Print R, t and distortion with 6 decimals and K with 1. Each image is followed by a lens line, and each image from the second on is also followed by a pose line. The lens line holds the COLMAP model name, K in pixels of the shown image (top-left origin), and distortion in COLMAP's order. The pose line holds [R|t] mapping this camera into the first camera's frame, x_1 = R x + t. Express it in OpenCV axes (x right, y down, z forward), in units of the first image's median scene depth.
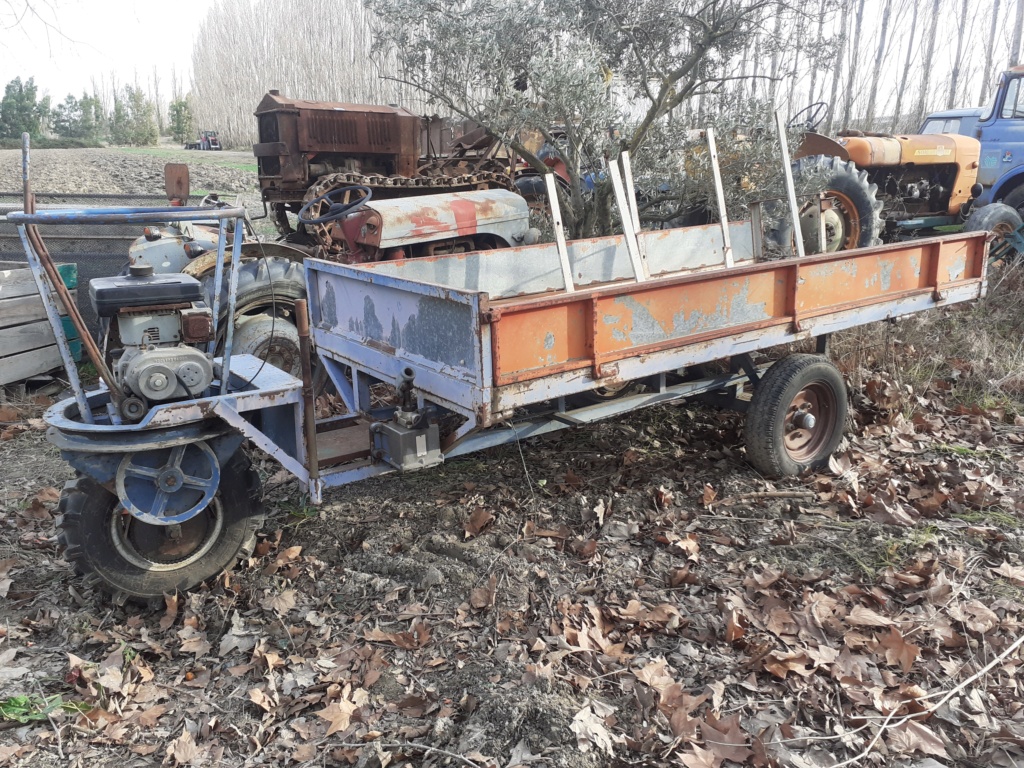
lens RADIAL K [[806.5, 0, 502.0], [0, 806.5, 388.3], [0, 0, 1]] dist [0.022914, -0.045528]
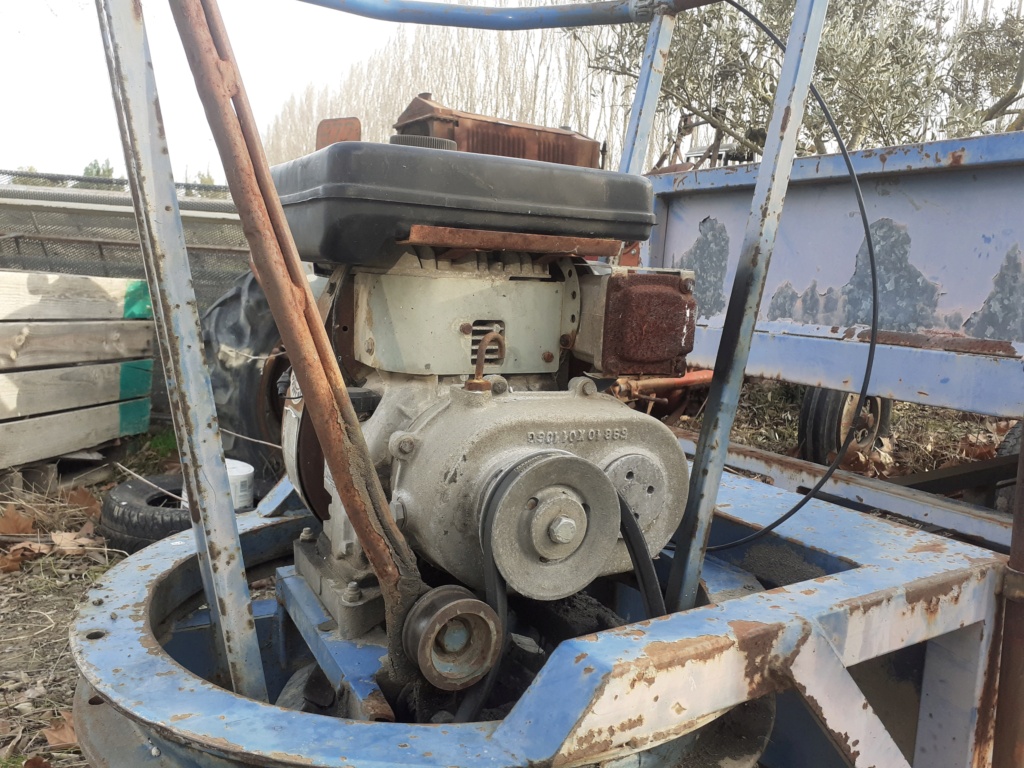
lens RADIAL K [[806.5, 0, 495.8], [0, 806.5, 392.3], [0, 0, 1]] dist [0.022914, -0.045528]
pose [[0.997043, 0.054127, -0.054550, -0.367905], [-0.060005, 0.991826, -0.112604, -0.016477], [0.048009, 0.115544, 0.992141, 0.646995]]
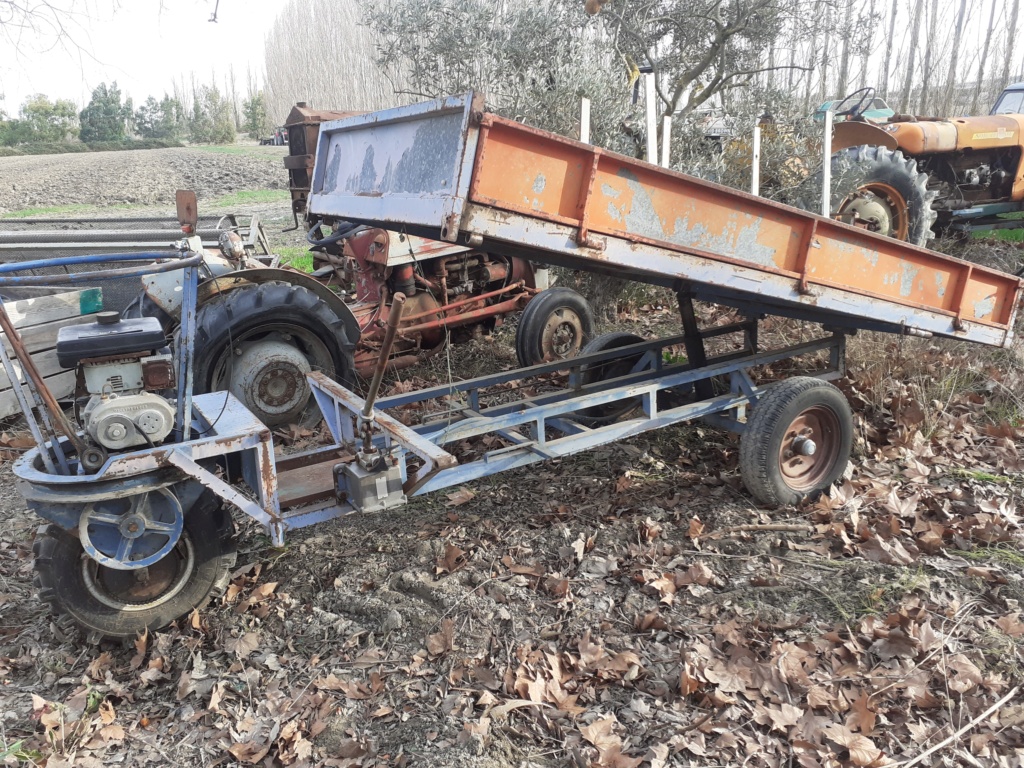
lens RADIAL K [[806.5, 0, 504.3], [0, 806.5, 389.6], [0, 0, 1]] dist [0.022914, -0.045528]
pose [[0.995910, -0.012123, -0.089534, 0.132915], [0.013955, 0.999705, 0.019855, -0.063811], [0.089267, -0.021023, 0.995786, 0.023353]]
